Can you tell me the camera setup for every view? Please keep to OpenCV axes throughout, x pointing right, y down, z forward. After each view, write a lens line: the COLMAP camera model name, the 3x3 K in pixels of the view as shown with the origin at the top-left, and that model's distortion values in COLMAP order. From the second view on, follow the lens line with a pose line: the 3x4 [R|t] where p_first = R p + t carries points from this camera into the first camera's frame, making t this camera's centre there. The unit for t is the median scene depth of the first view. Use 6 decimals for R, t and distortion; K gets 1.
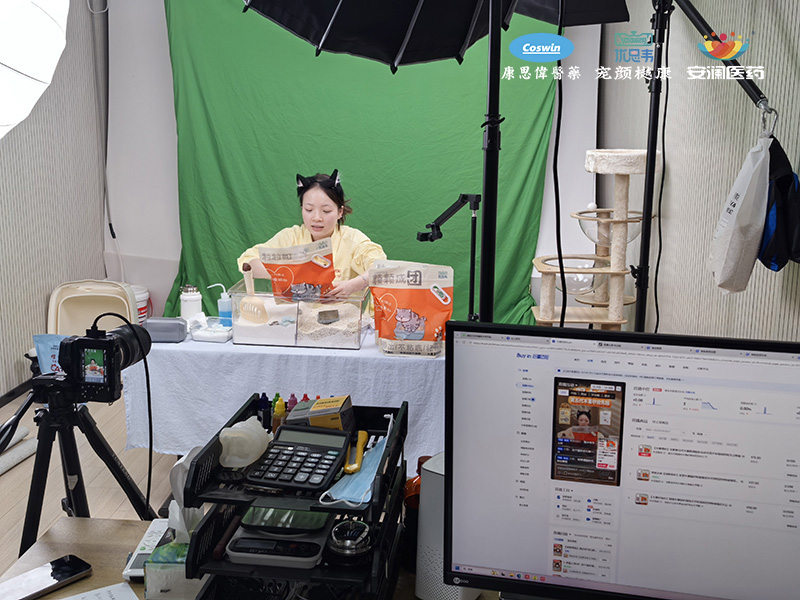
lens RADIAL K [[887.3, 0, 395.9], [0, 887.3, 301.1], [0, 0, 1]] dist [0.166541, -0.638176]
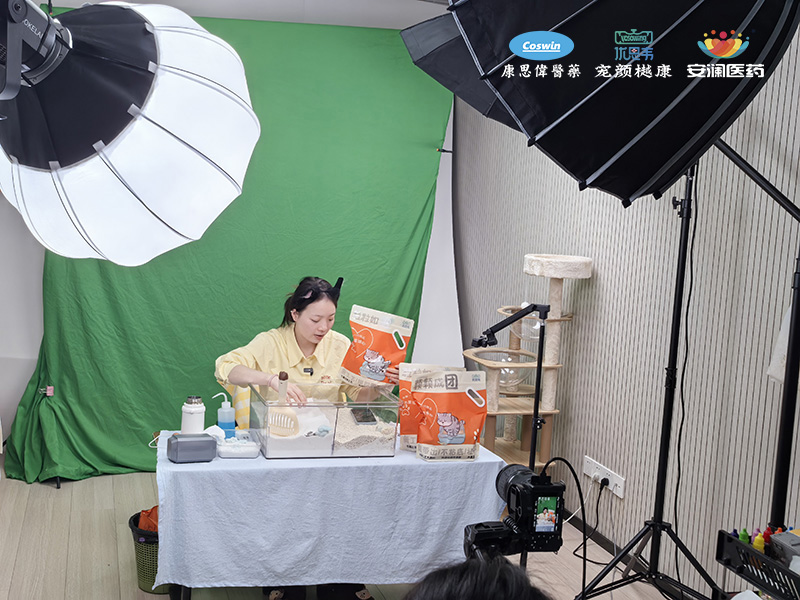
lens RADIAL K [[887.3, 0, 395.9], [0, 887.3, 301.1], [0, 0, 1]] dist [0.166541, -0.638176]
pose [[0.925993, 0.001567, 0.377537, -1.067517], [0.028601, 0.996827, -0.074286, -0.112544], [-0.376455, 0.079586, 0.923010, 0.189325]]
